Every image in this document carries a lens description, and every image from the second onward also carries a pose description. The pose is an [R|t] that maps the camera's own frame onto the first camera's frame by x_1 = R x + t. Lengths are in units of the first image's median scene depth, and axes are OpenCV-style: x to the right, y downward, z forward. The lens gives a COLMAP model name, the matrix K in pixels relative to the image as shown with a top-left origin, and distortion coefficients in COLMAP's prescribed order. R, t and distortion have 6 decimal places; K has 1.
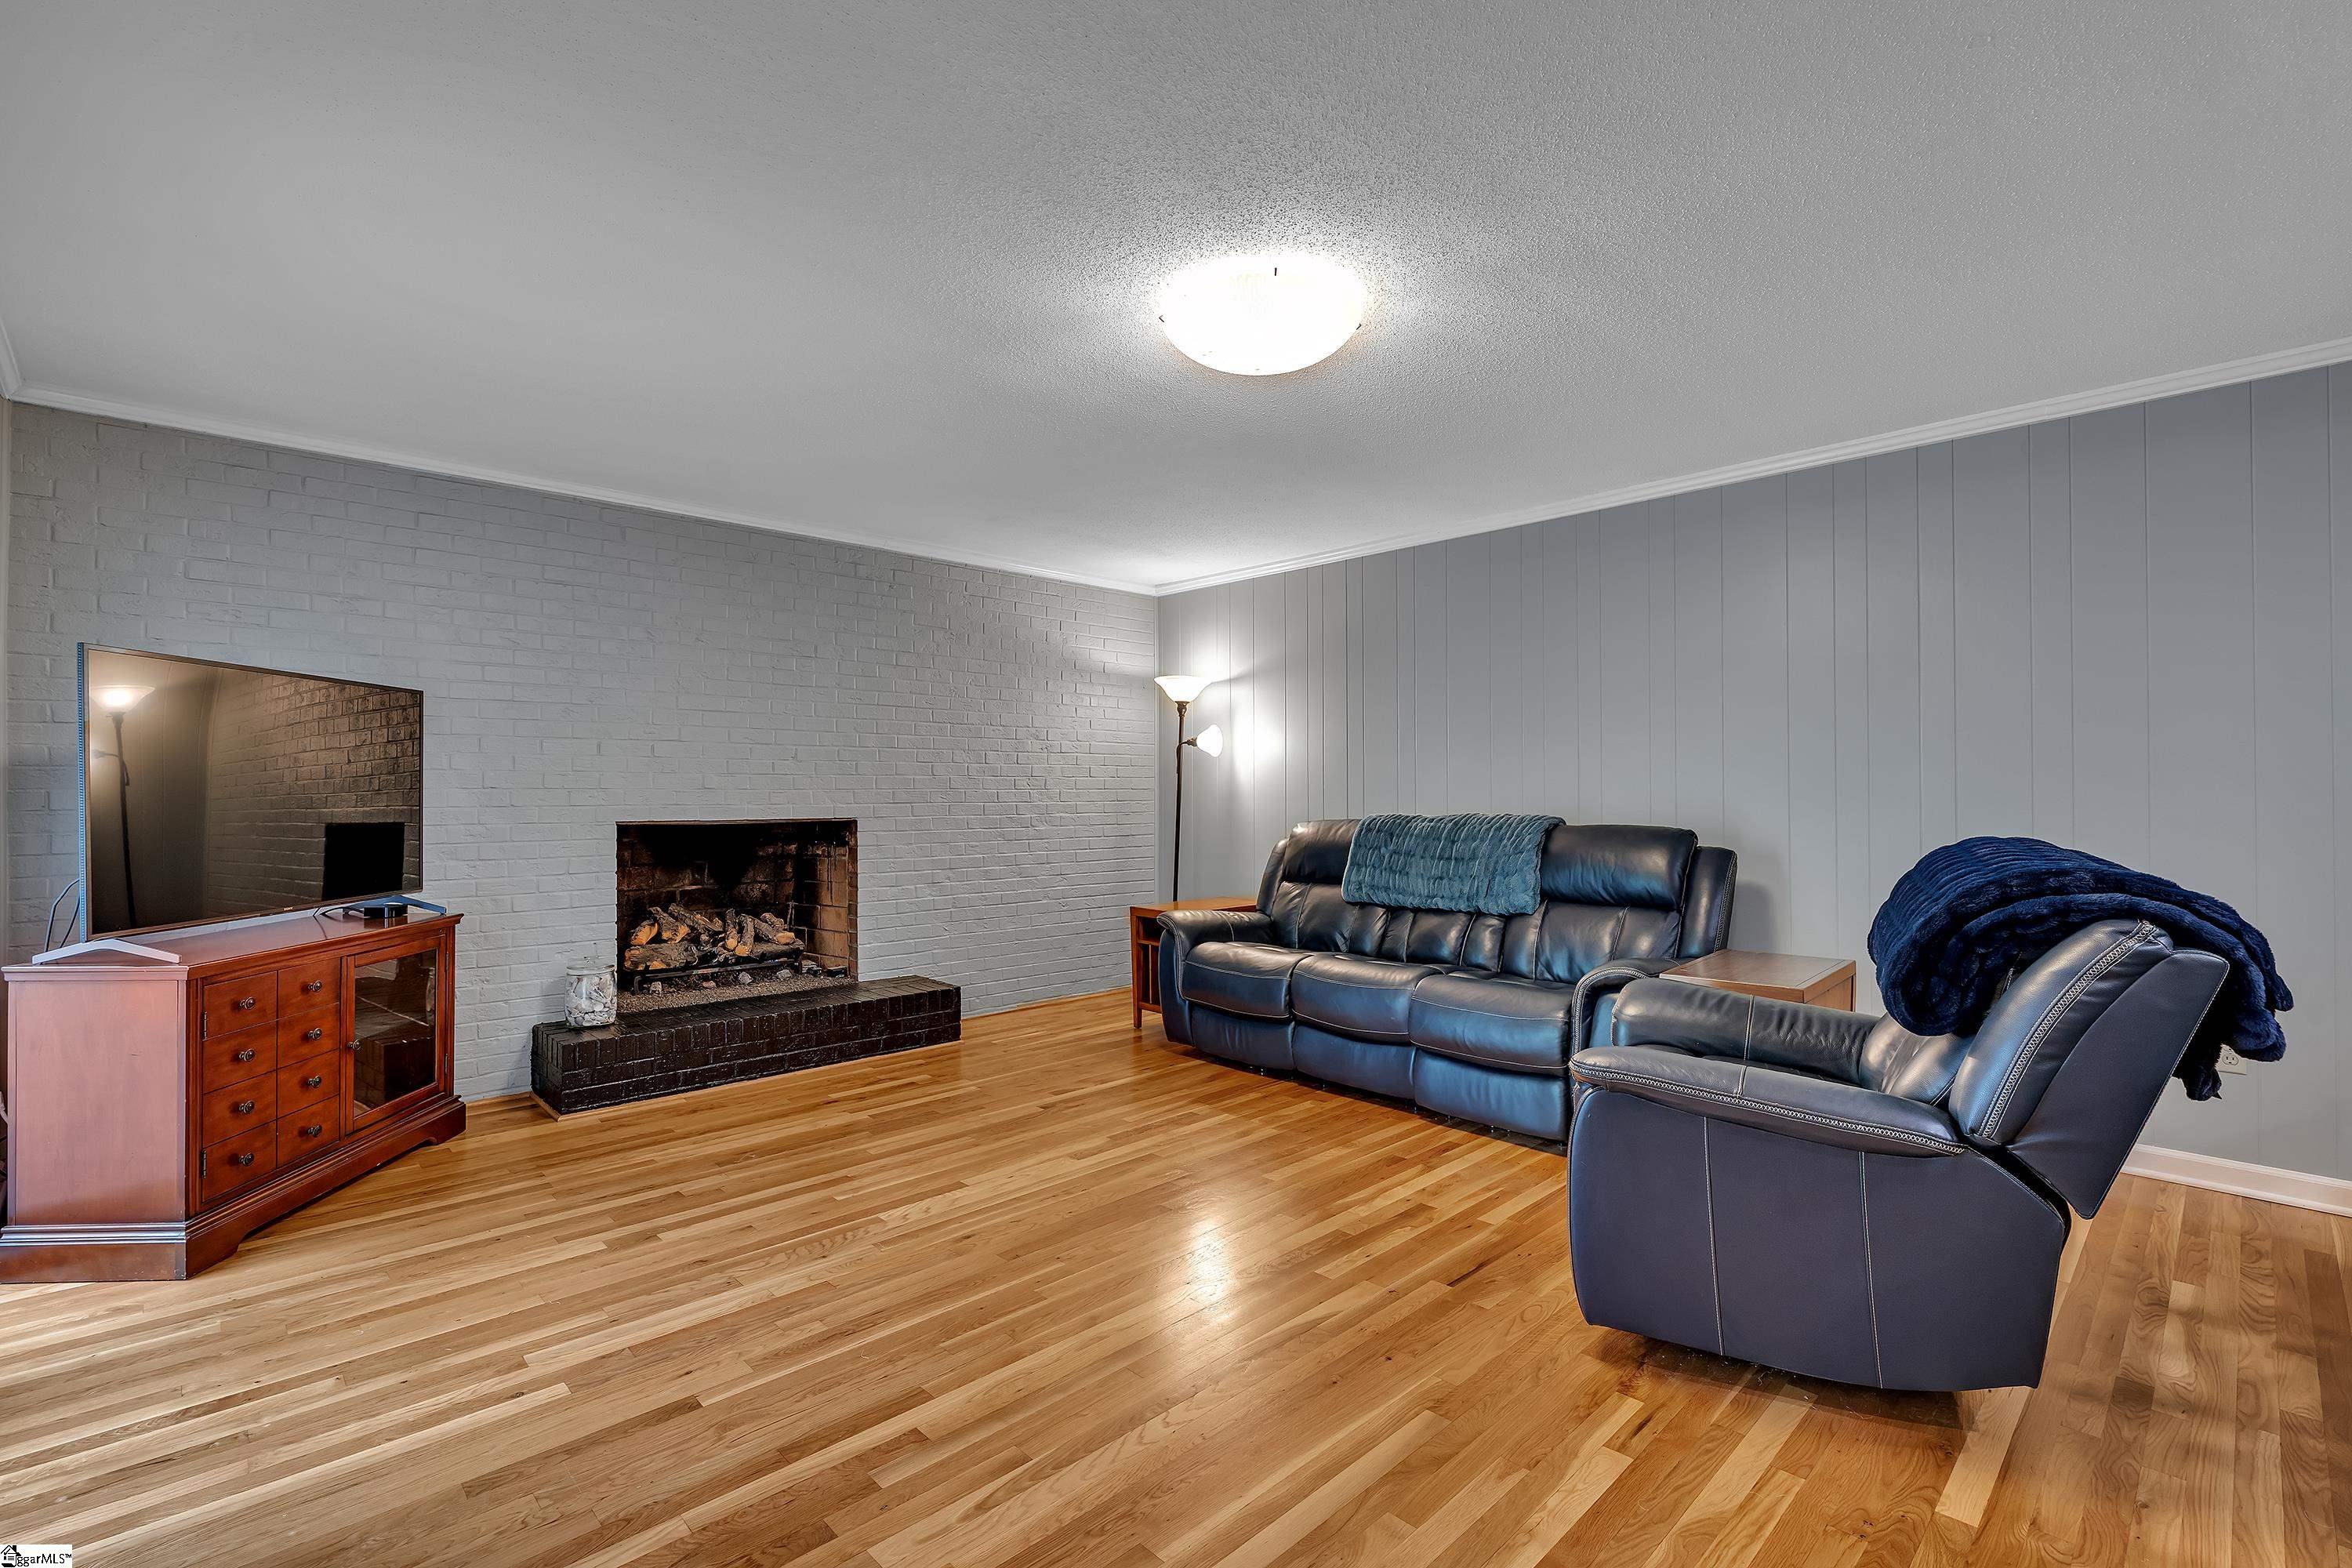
lens RADIAL K [[1032.3, 0, 1166.4], [0, 1032.3, 780.8], [0, 0, 1]] dist [-0.002629, -0.000356]
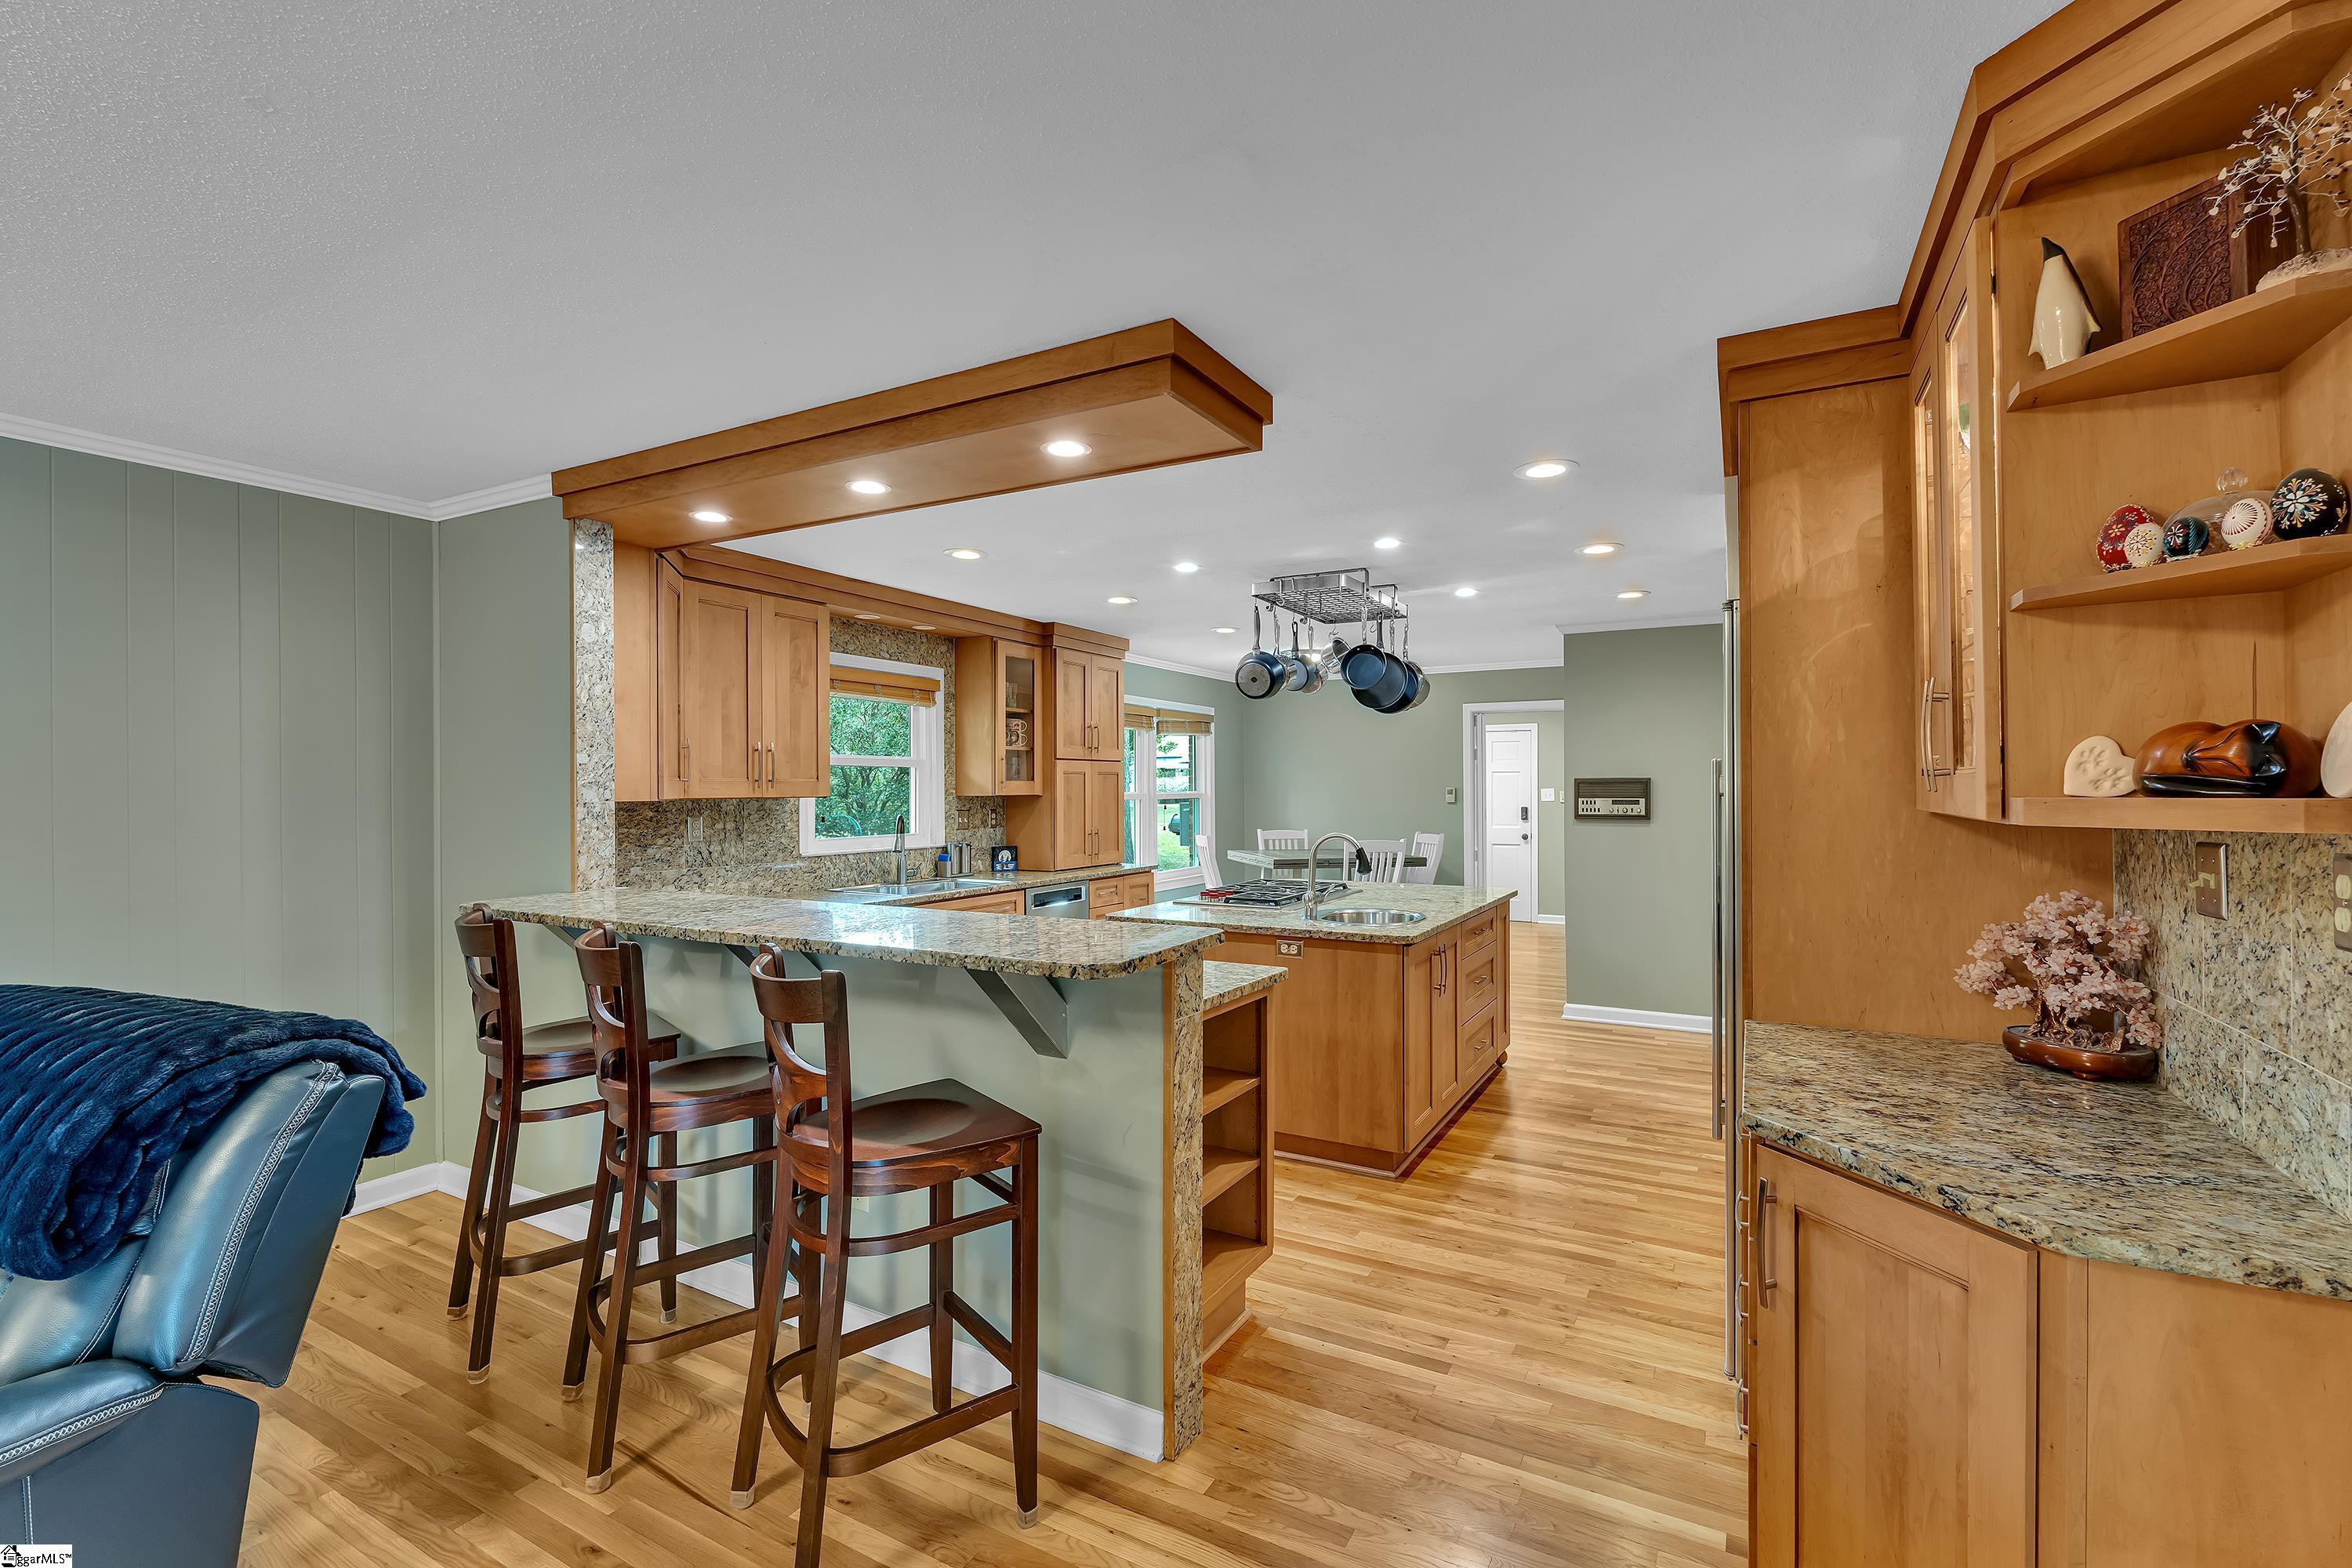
lens RADIAL K [[1032.3, 0, 1169.3], [0, 1032.3, 788.6], [0, 0, 1]] dist [-0.002629, -0.000356]
pose [[-0.289663, 0.001893, 0.957127, -0.170873], [-0.011101, 0.999924, -0.005337, -0.087461], [-0.957064, -0.012171, -0.289620, 0.317829]]
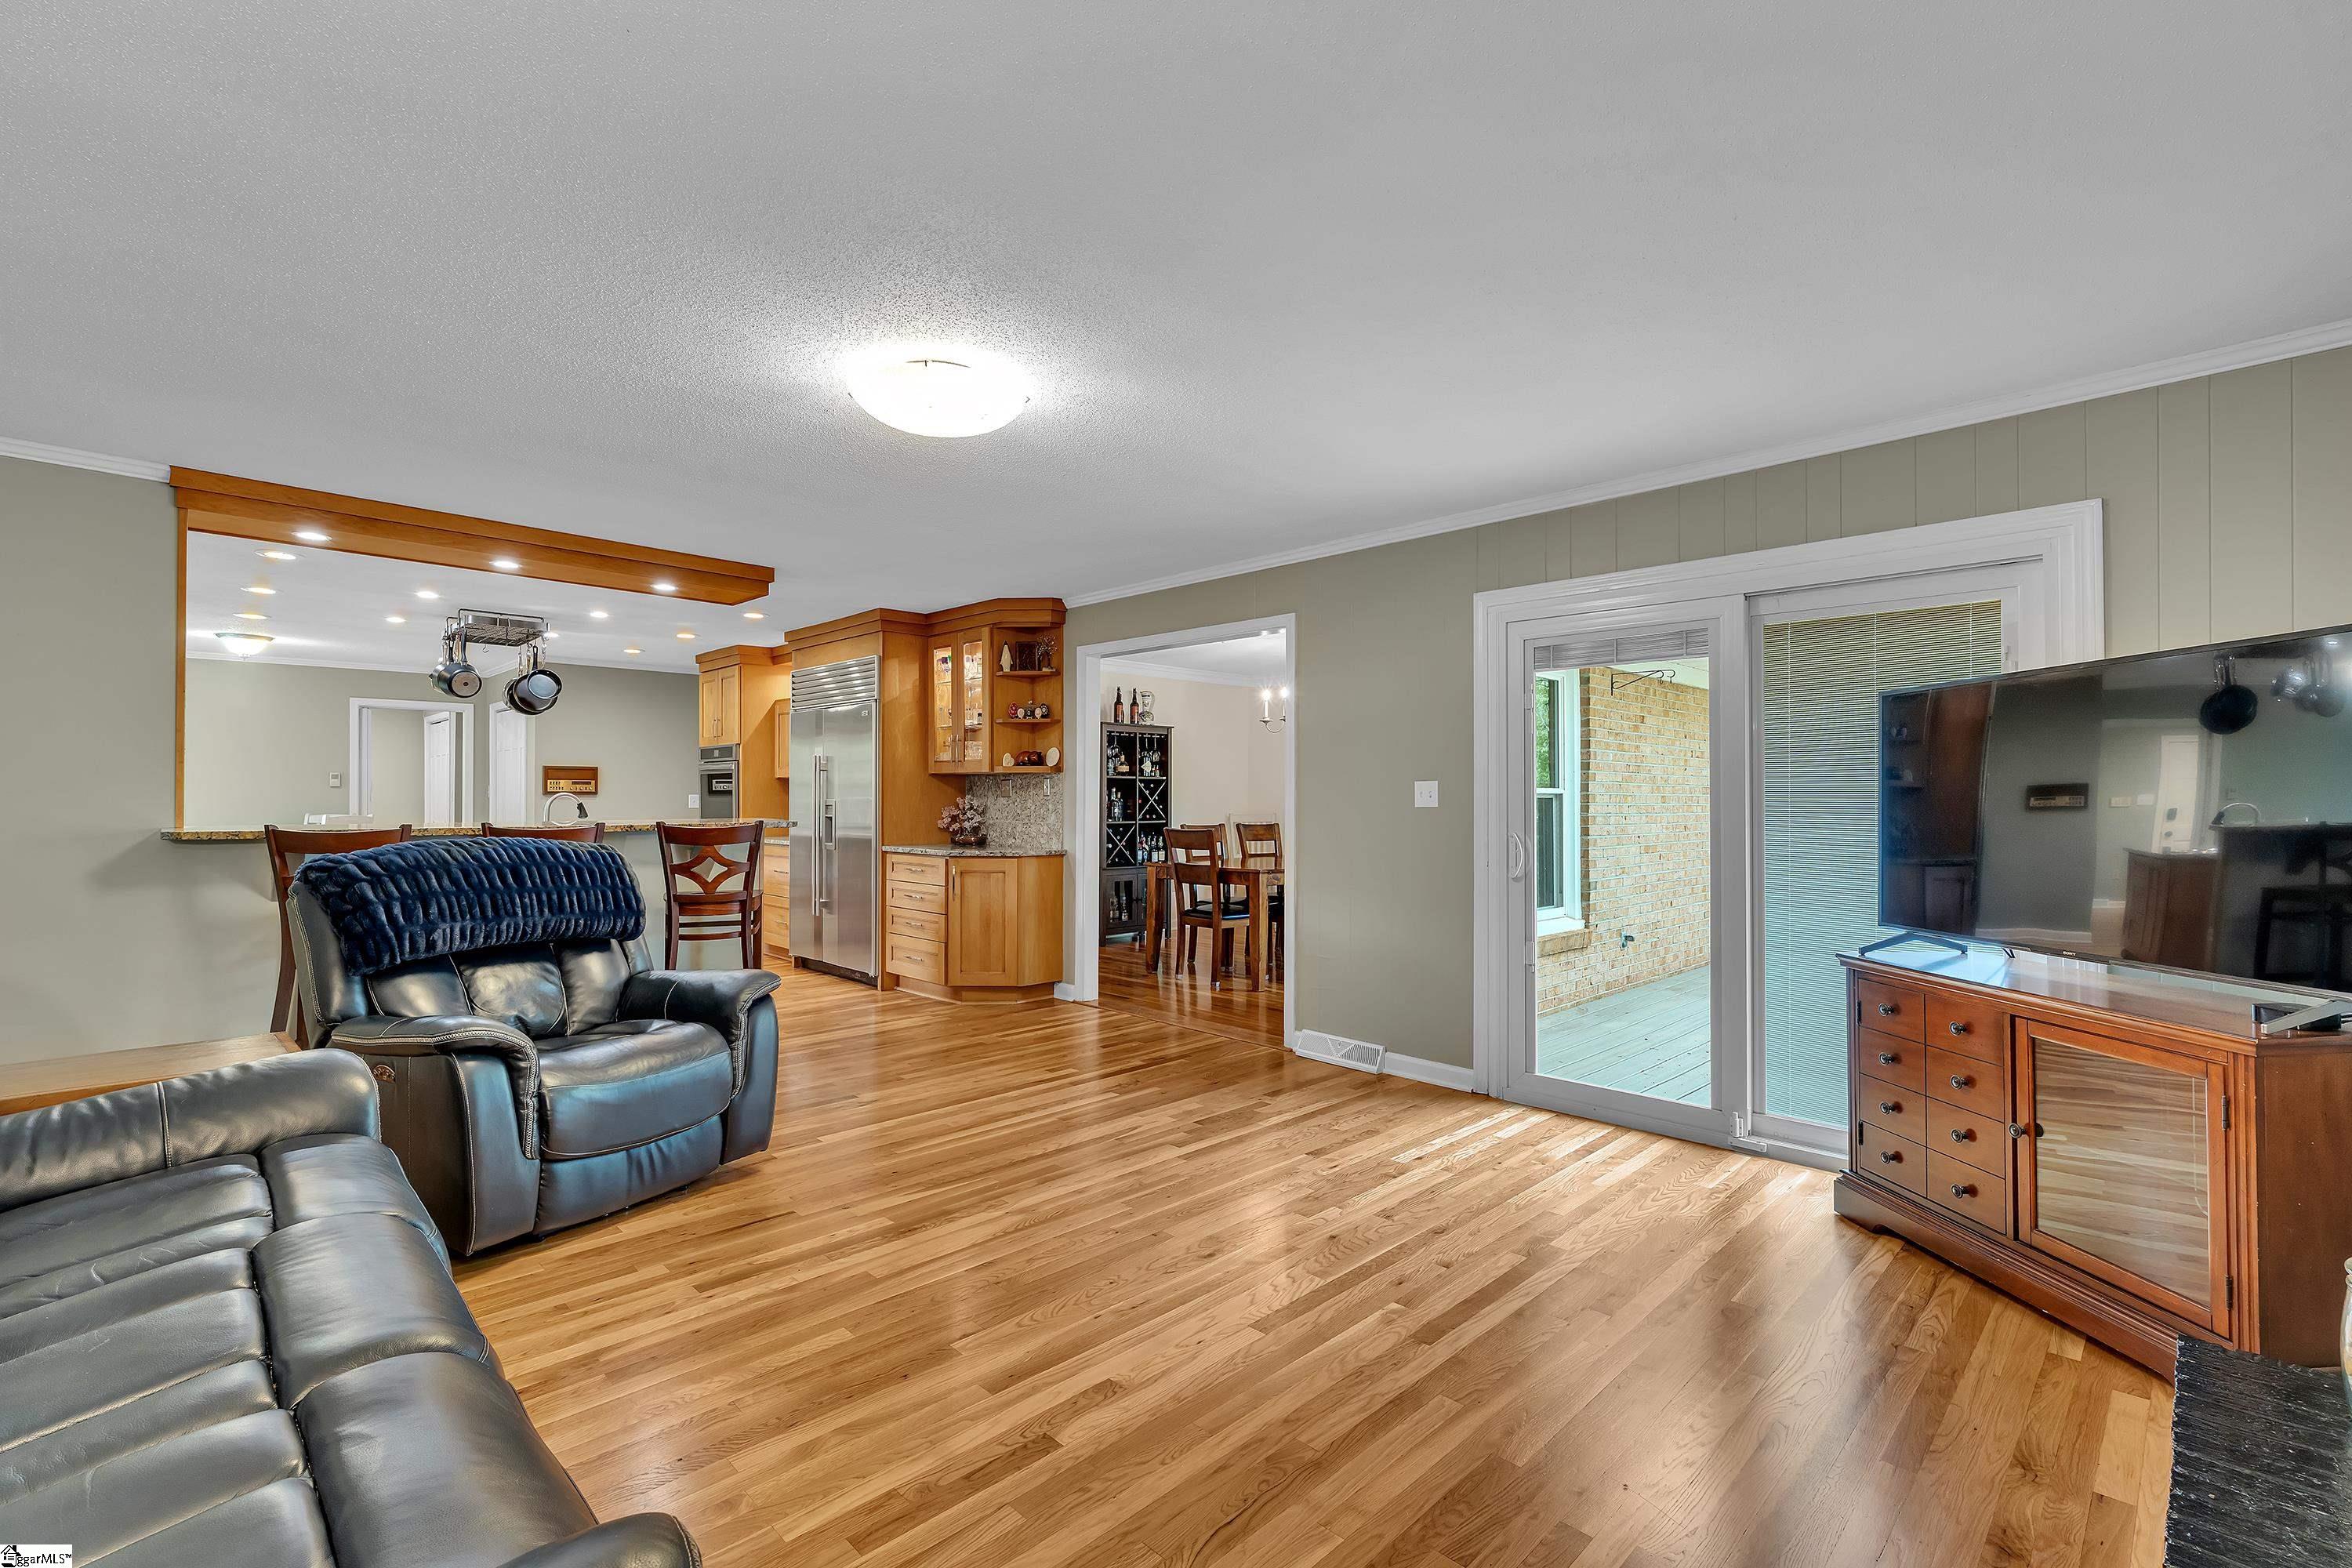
lens RADIAL K [[1032.3, 0, 1172.9], [0, 1032.3, 794.2], [0, 0, 1]] dist [-0.002629, -0.000356]
pose [[-0.999888, -0.001896, -0.014863, -0.144886], [-0.001613, 0.999817, -0.019038, 0.016428], [0.014896, -0.019012, -0.999708, 2.071441]]
